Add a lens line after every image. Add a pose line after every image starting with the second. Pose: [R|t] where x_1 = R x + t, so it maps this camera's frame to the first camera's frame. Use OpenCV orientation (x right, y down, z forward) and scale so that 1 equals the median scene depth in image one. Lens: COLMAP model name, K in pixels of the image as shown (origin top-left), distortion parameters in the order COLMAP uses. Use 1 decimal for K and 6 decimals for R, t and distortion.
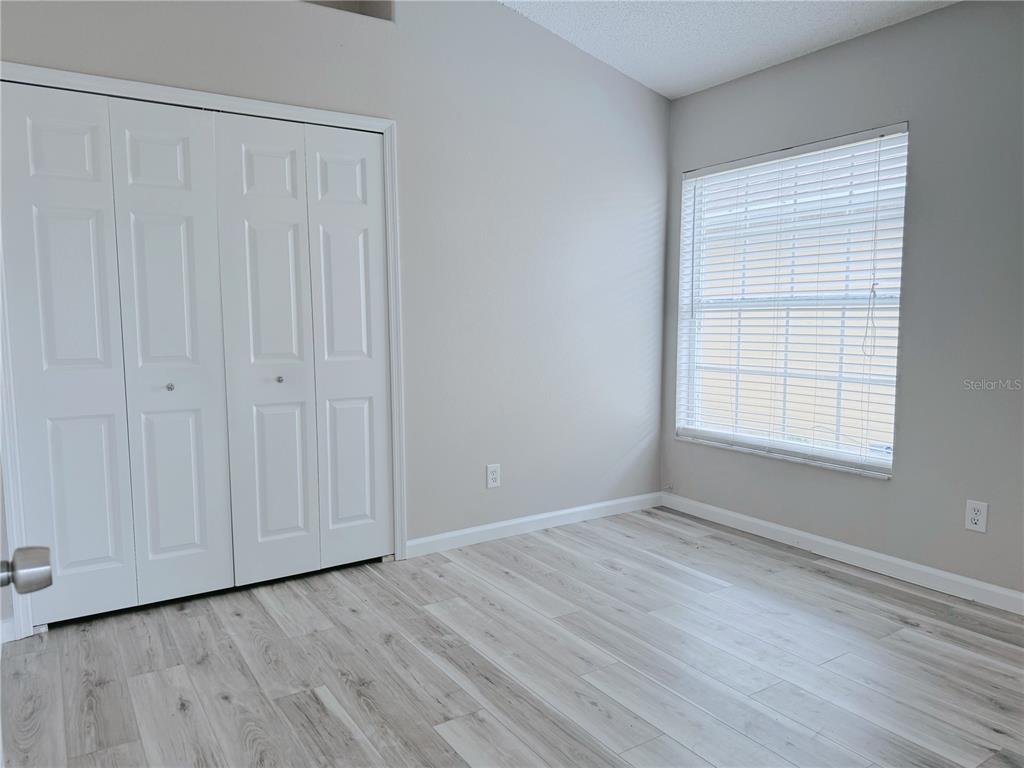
lens RADIAL K [[728.3, 0, 511.9], [0, 728.3, 382.8], [0, 0, 1]] dist [0.044720, -0.006388]
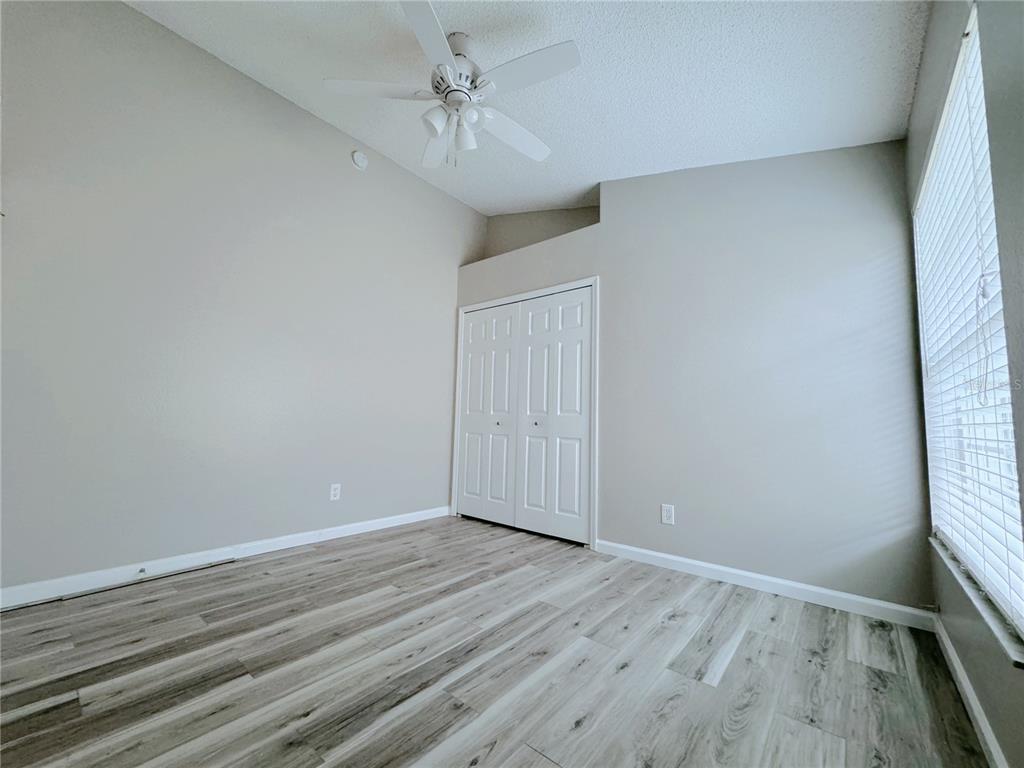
lens RADIAL K [[407.8, 0, 512.1], [0, 407.8, 384.6], [0, 0, 1]] dist [-0.003594, -0.000838]
pose [[0.301270, -0.075177, -0.950571, 0.659716], [-0.123750, 0.985374, -0.117150, 0.026514], [0.945475, 0.152927, 0.287560, 0.586644]]
